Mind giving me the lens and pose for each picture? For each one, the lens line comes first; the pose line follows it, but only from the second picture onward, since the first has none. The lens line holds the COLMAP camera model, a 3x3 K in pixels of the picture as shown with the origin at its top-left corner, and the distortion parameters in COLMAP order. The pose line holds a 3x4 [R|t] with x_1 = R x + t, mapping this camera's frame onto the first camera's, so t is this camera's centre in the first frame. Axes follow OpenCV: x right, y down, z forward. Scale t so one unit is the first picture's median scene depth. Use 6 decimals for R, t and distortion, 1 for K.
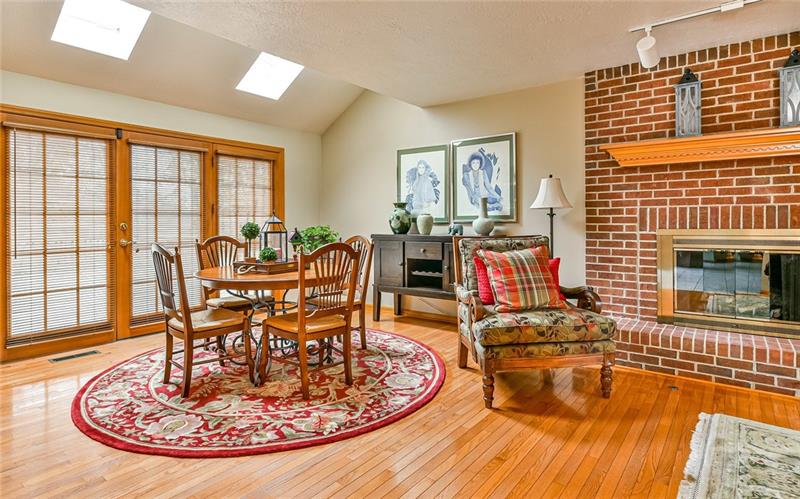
lens RADIAL K [[447.8, 0, 401.4], [0, 447.8, 221.2], [0, 0, 1]] dist [0.003839, -0.000445]
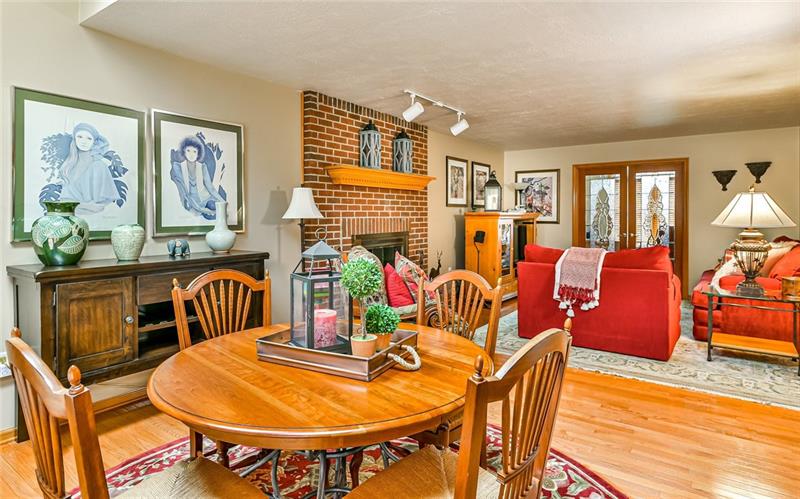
lens RADIAL K [[447.8, 0, 401.4], [0, 447.8, 221.2], [0, 0, 1]] dist [0.003839, -0.000445]
pose [[-0.046325, -0.007095, 0.998901, -0.583735], [0.004965, 0.999961, 0.007333, -0.024748], [-0.998914, 0.005300, -0.046288, 0.737852]]
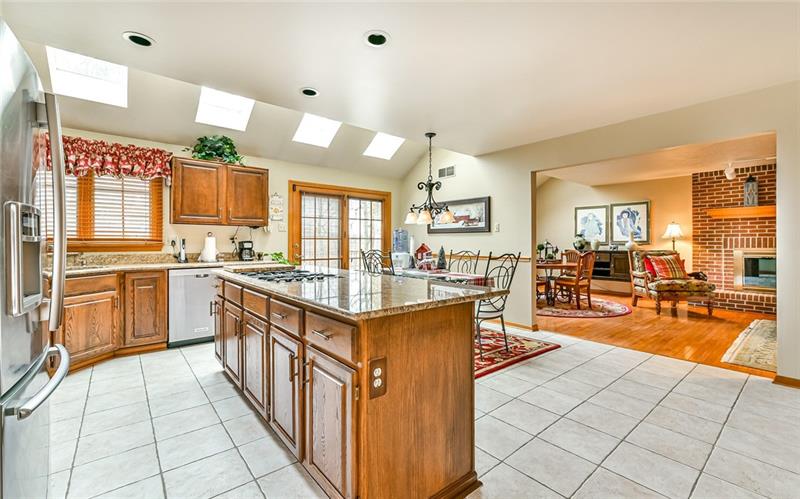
lens RADIAL K [[346.2, 0, 400.9], [0, 346.2, 241.9], [0, 0, 1]] dist [-0.001892, -0.000219]
pose [[0.977574, 0.009626, -0.210374, -0.518635], [-0.011839, 0.999887, -0.009264, 0.019367], [0.210261, 0.011547, 0.977577, -0.773774]]
